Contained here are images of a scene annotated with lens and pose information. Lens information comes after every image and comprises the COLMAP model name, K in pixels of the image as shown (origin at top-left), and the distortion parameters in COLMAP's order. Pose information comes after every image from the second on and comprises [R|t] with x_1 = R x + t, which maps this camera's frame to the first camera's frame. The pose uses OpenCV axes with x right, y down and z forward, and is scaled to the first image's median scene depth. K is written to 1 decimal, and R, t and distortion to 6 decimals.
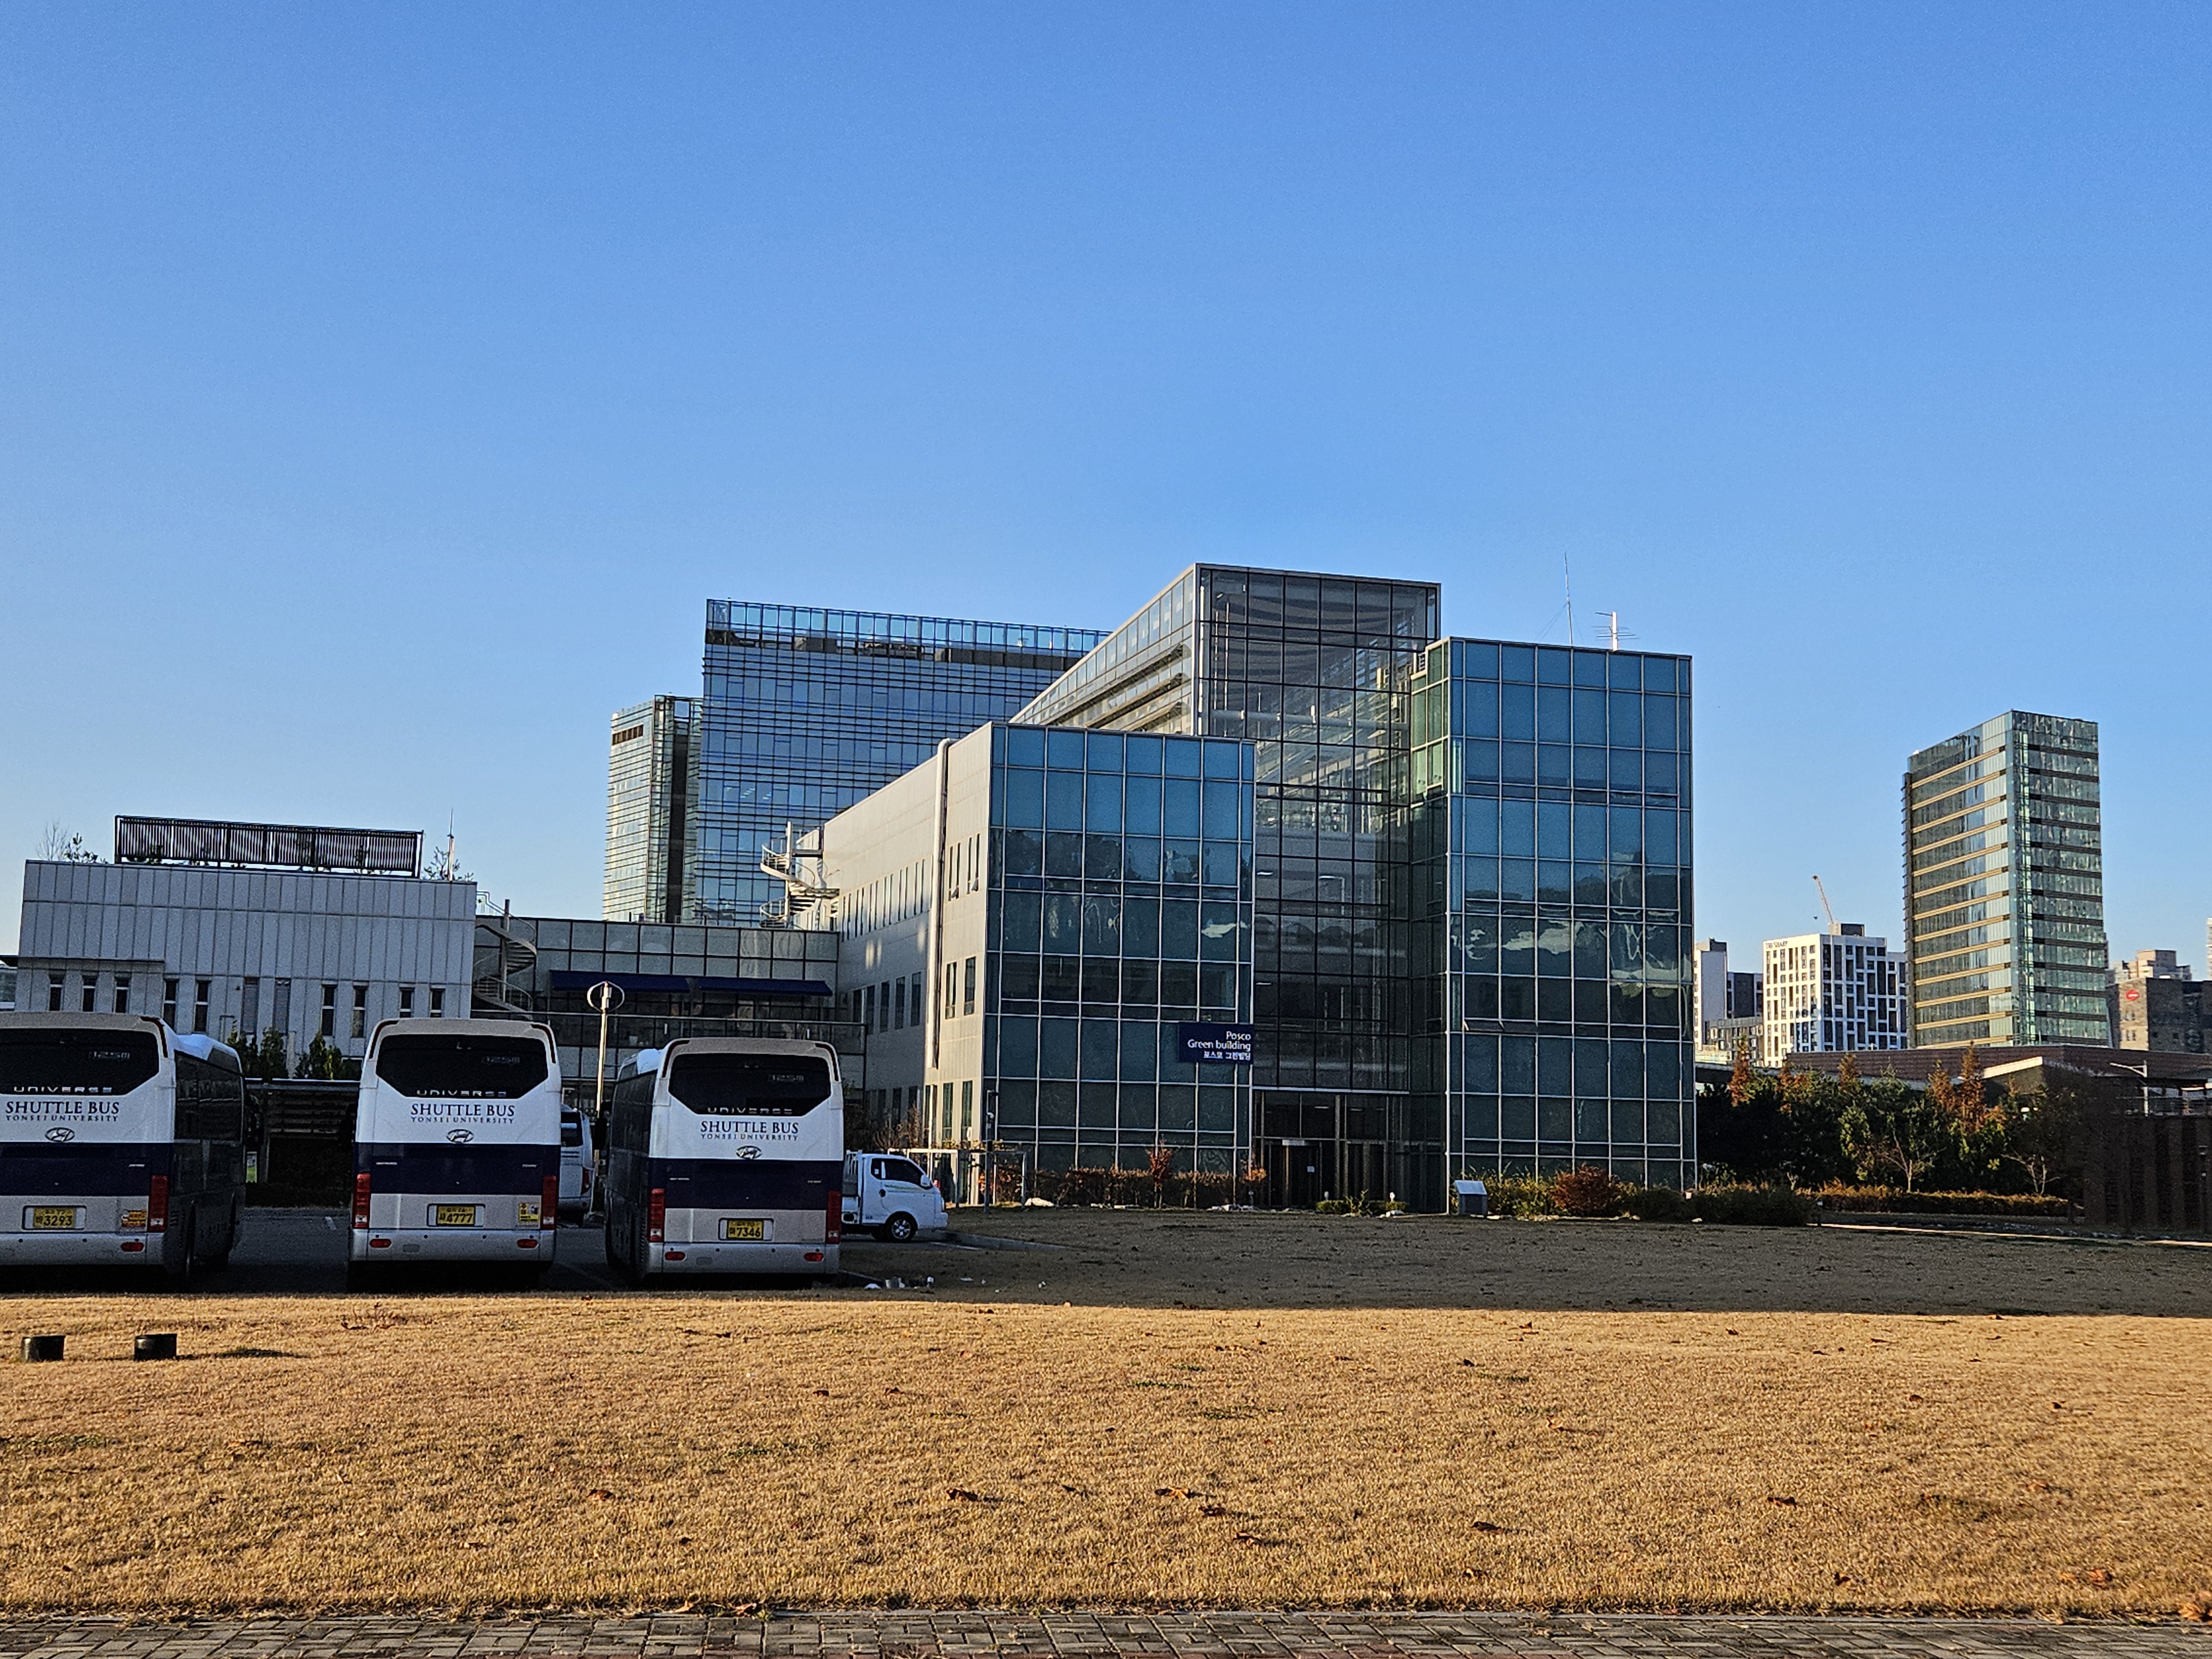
lens RADIAL K [[2643.2, 0, 1106.0], [0, 2643.2, 829.5], [0, 0, 1]] dist [0.027322, 0.038263]
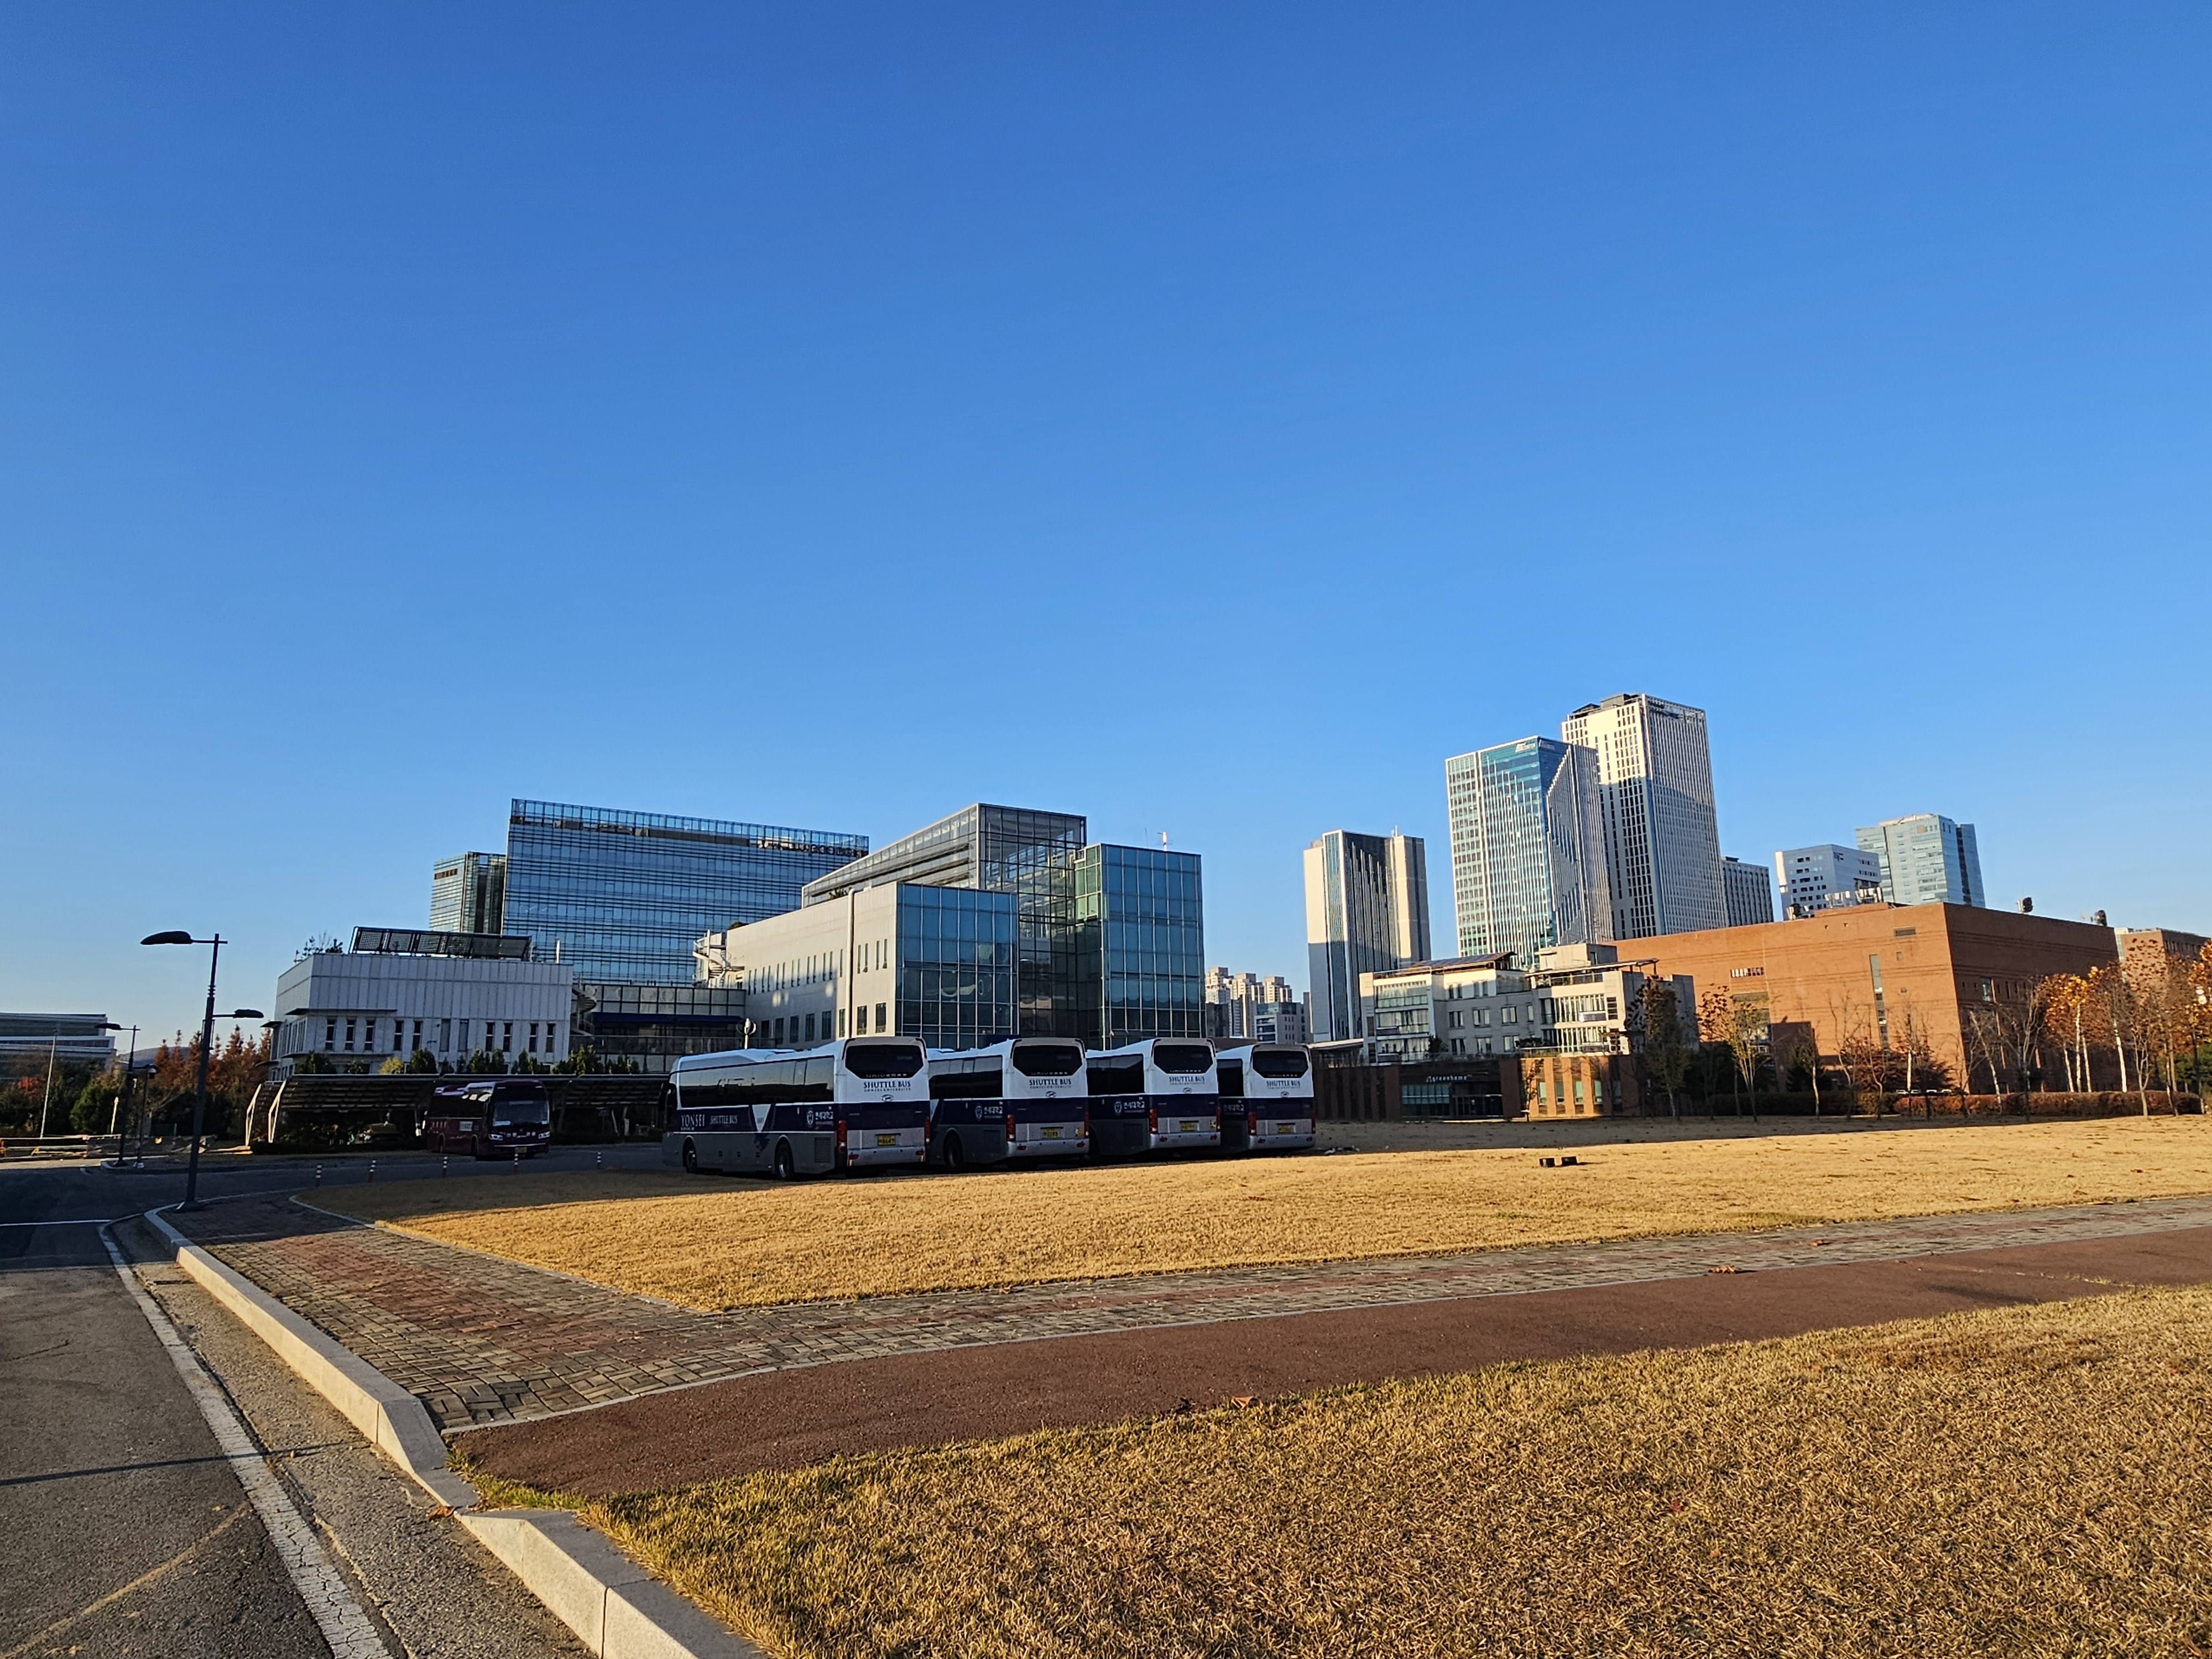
lens RADIAL K [[1414.5, 0, 1106.0], [0, 1414.5, 829.5], [0, 0, 1]] dist [-0.009115, -0.001144]
pose [[0.934583, 0.030123, 0.354466, -0.251350], [-0.005544, 0.997521, -0.070153, -0.005995], [-0.355701, 0.063598, 0.932433, -0.028140]]
